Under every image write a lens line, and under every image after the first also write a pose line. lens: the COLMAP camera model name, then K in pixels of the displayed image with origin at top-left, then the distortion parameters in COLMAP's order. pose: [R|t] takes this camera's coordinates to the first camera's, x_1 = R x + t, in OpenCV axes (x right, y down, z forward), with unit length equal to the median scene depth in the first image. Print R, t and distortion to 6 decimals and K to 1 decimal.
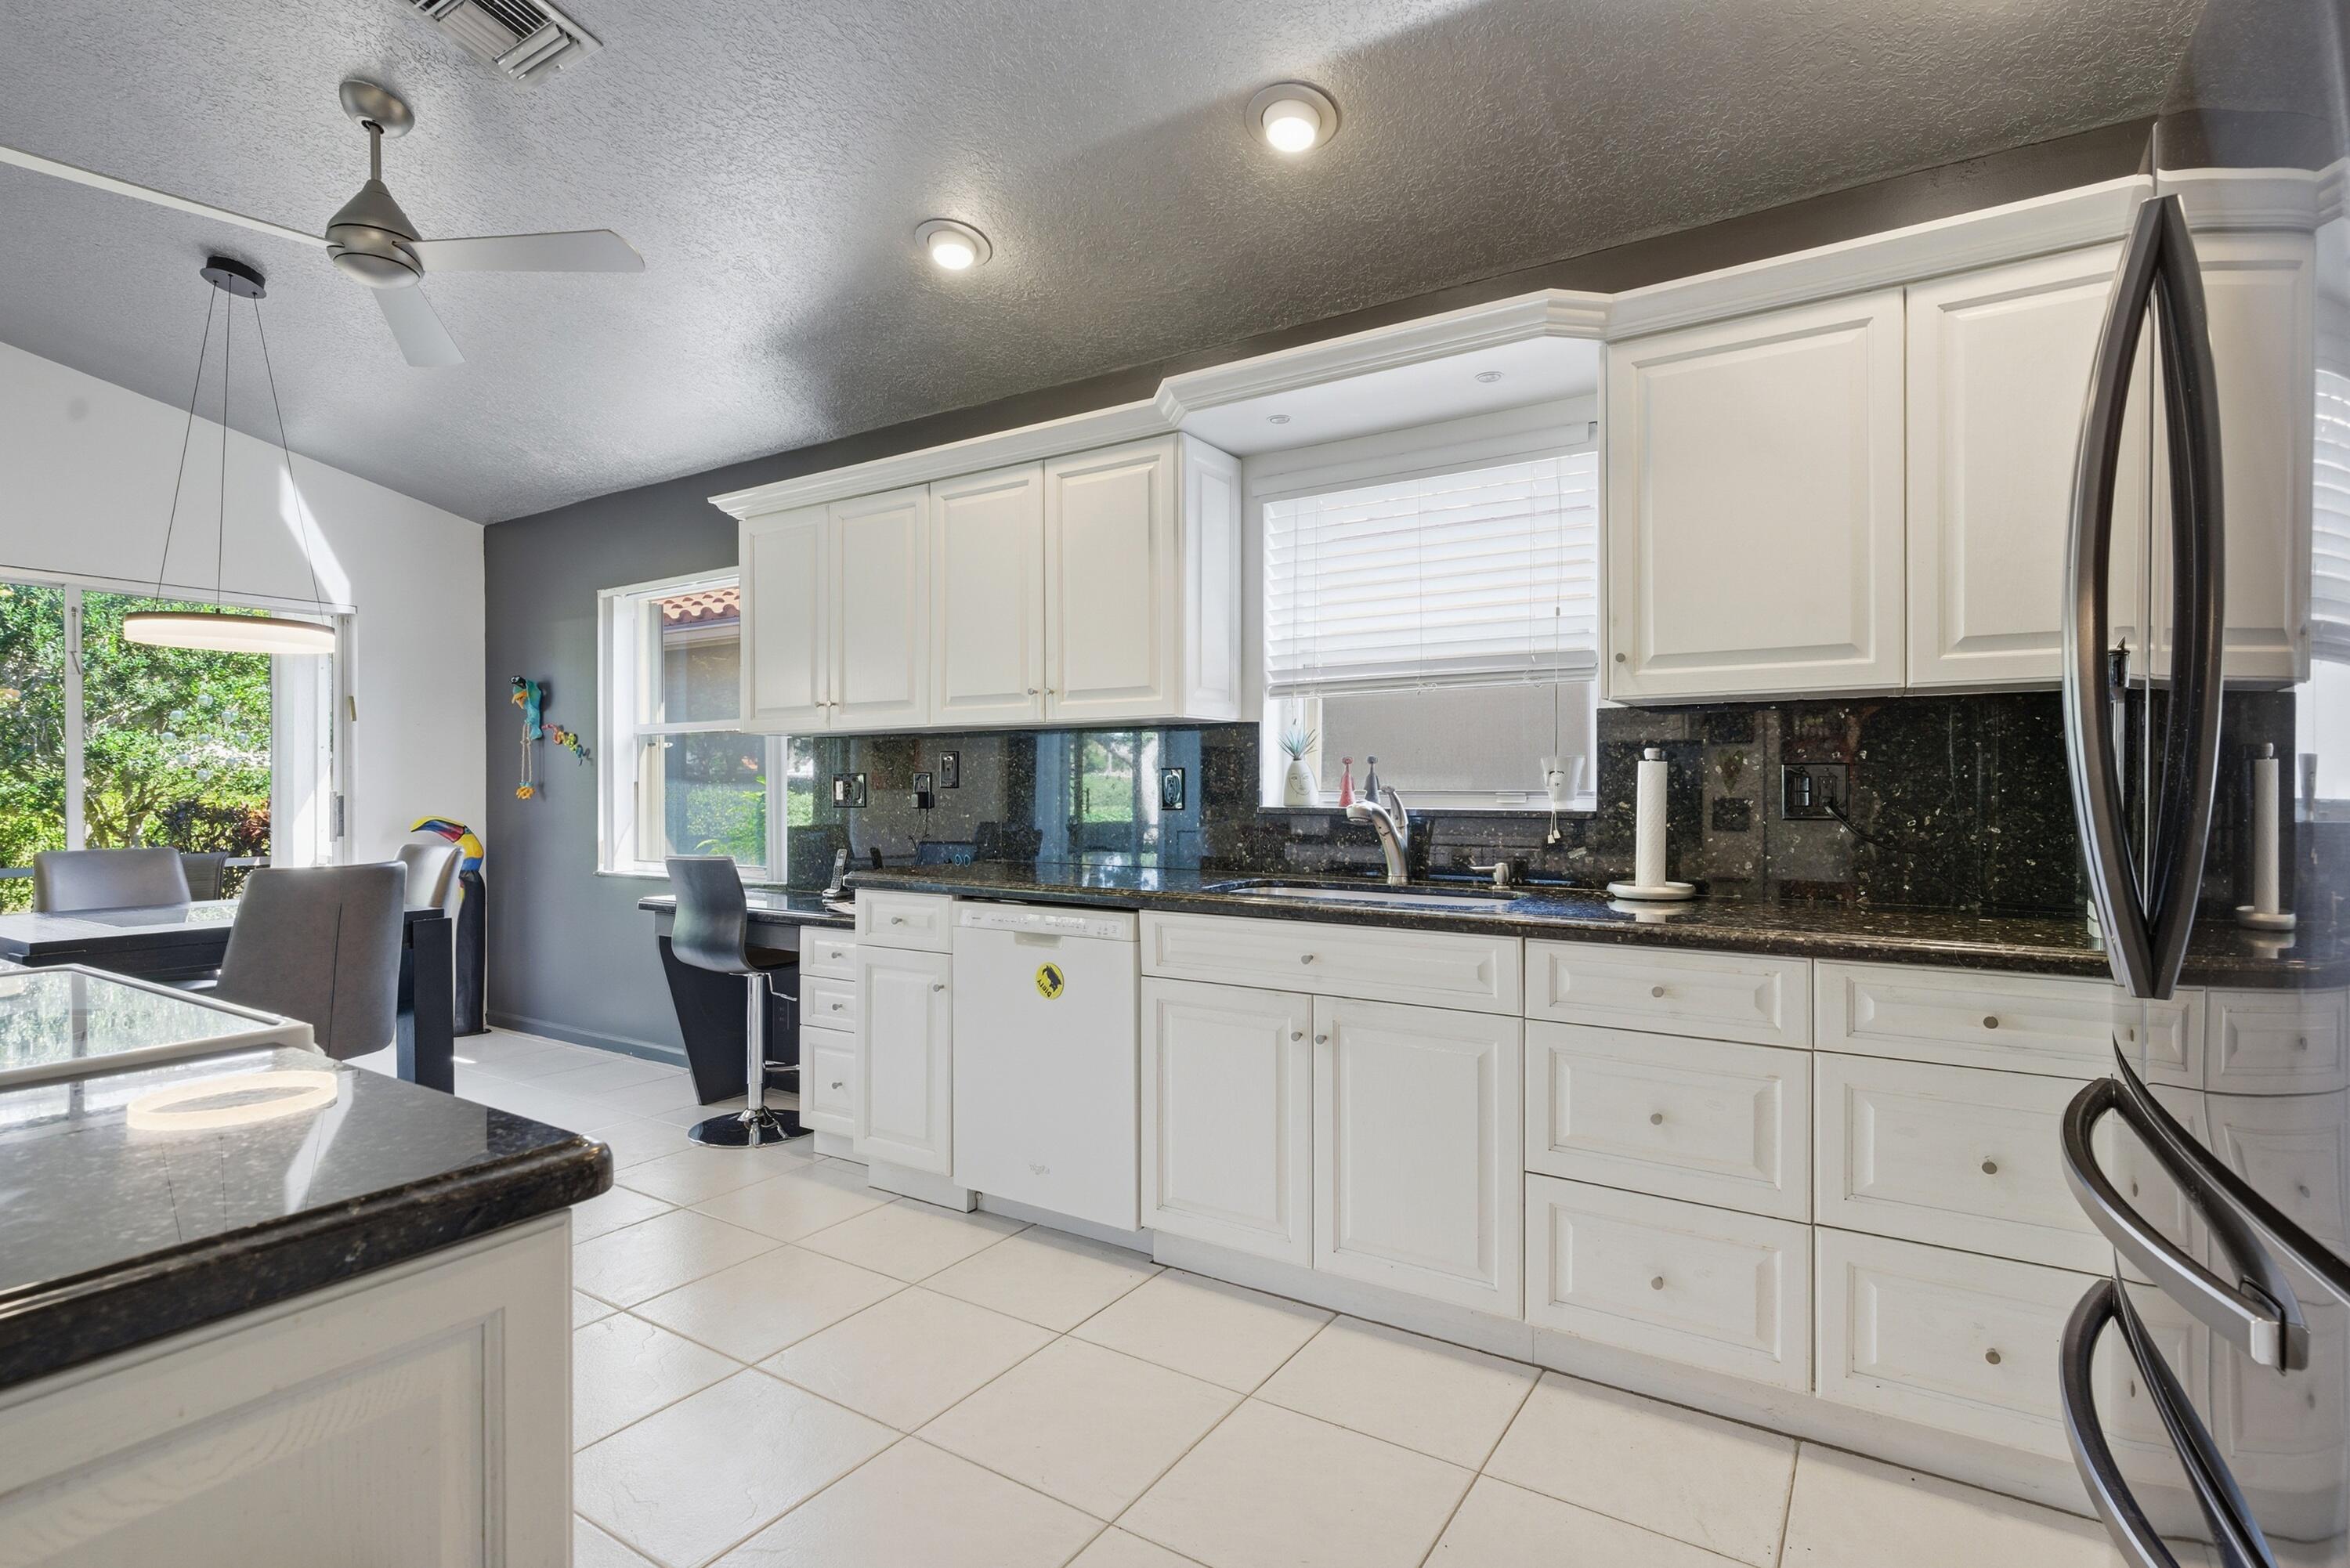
lens RADIAL K [[1147.6, 0, 1114.8], [0, 1147.6, 786.1], [0, 0, 1]] dist [0.000621, -0.003042]
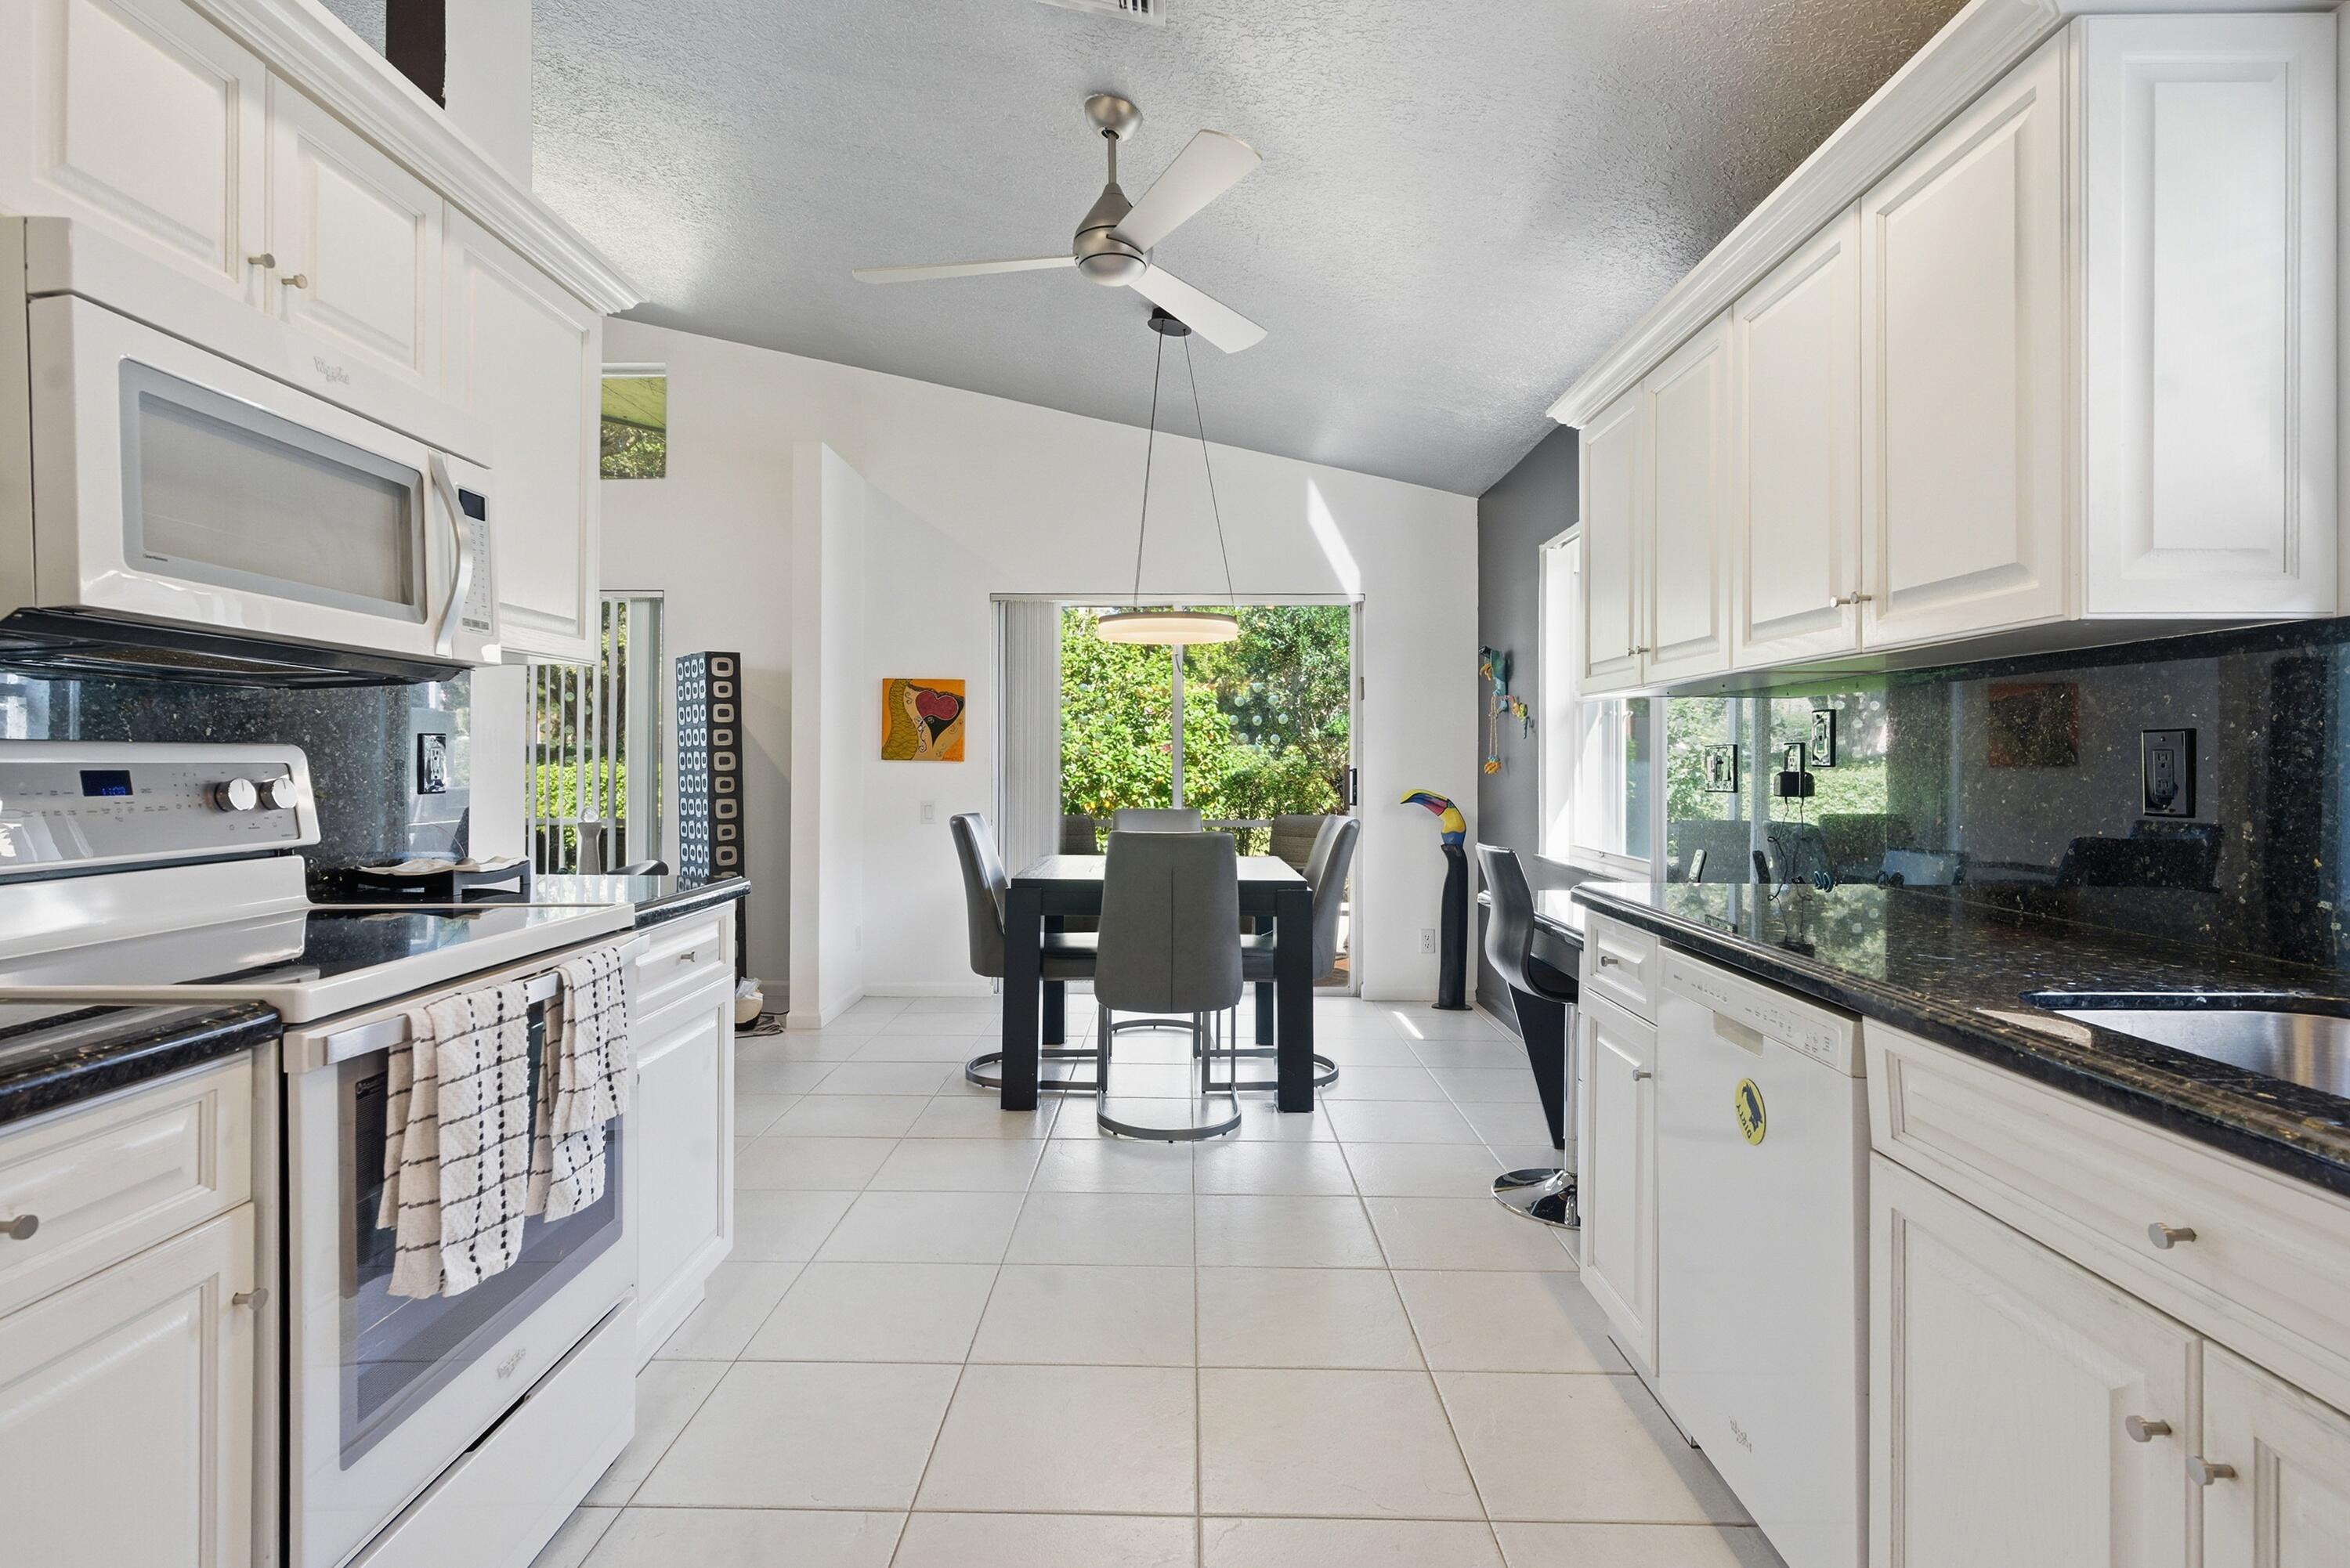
lens RADIAL K [[1147.6, 0, 1190.9], [0, 1147.6, 750.6], [0, 0, 1]] dist [0.000621, -0.003042]
pose [[0.555483, -0.002297, -0.831525, 0.245956], [-0.005432, 0.999965, -0.006391, -0.001583], [0.831510, 0.008067, 0.555451, 0.434892]]
